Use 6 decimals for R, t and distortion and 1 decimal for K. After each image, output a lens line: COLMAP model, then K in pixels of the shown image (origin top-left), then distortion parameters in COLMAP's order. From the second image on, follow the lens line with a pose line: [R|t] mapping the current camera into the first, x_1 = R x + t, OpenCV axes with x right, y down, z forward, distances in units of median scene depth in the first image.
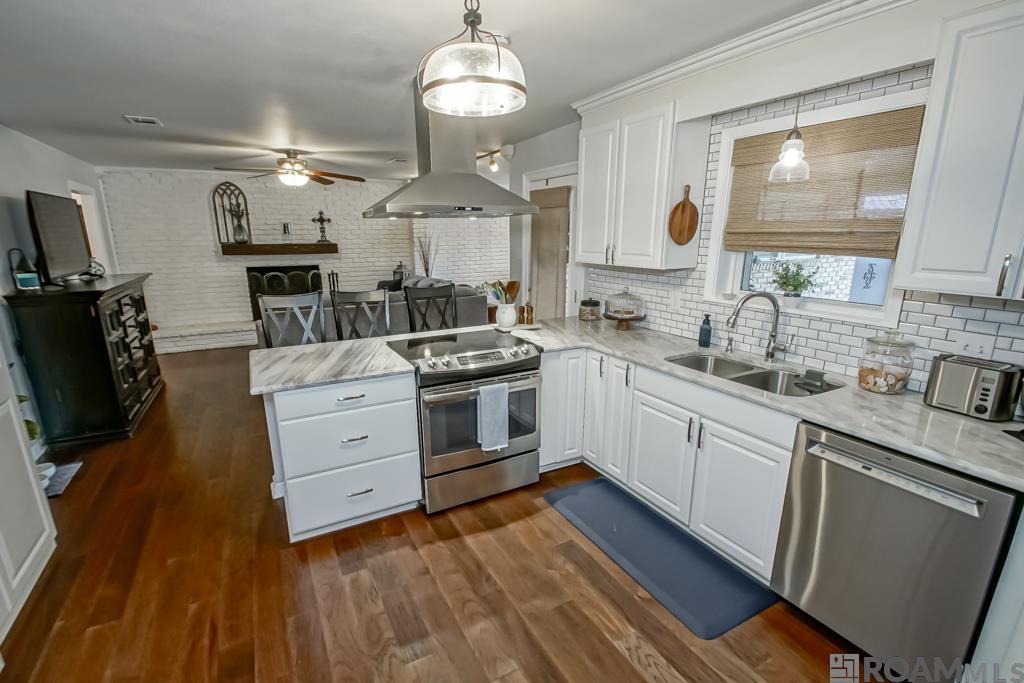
lens RADIAL K [[470.0, 0, 509.5], [0, 470.0, 348.1], [0, 0, 1]] dist [0.032672, -0.026403]
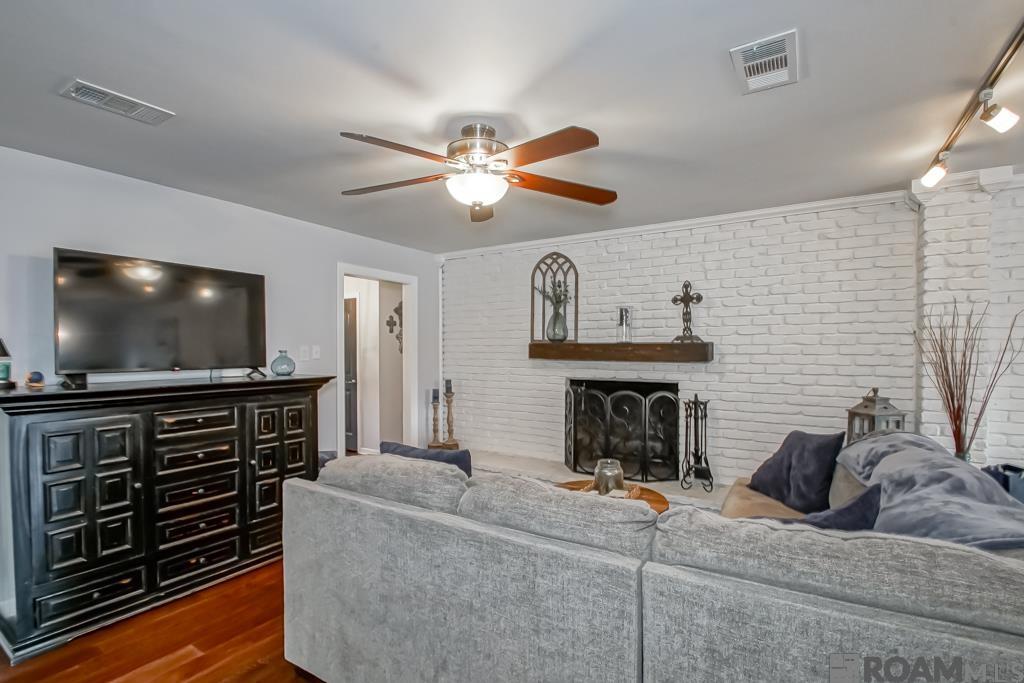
lens RADIAL K [[470.0, 0, 509.5], [0, 470.0, 348.1], [0, 0, 1]] dist [0.032672, -0.026403]
pose [[0.485821, 0.002893, -0.874054, -0.039097], [-0.212717, 0.970320, -0.115022, -0.119031], [0.847779, 0.241806, 0.472017, 0.614273]]
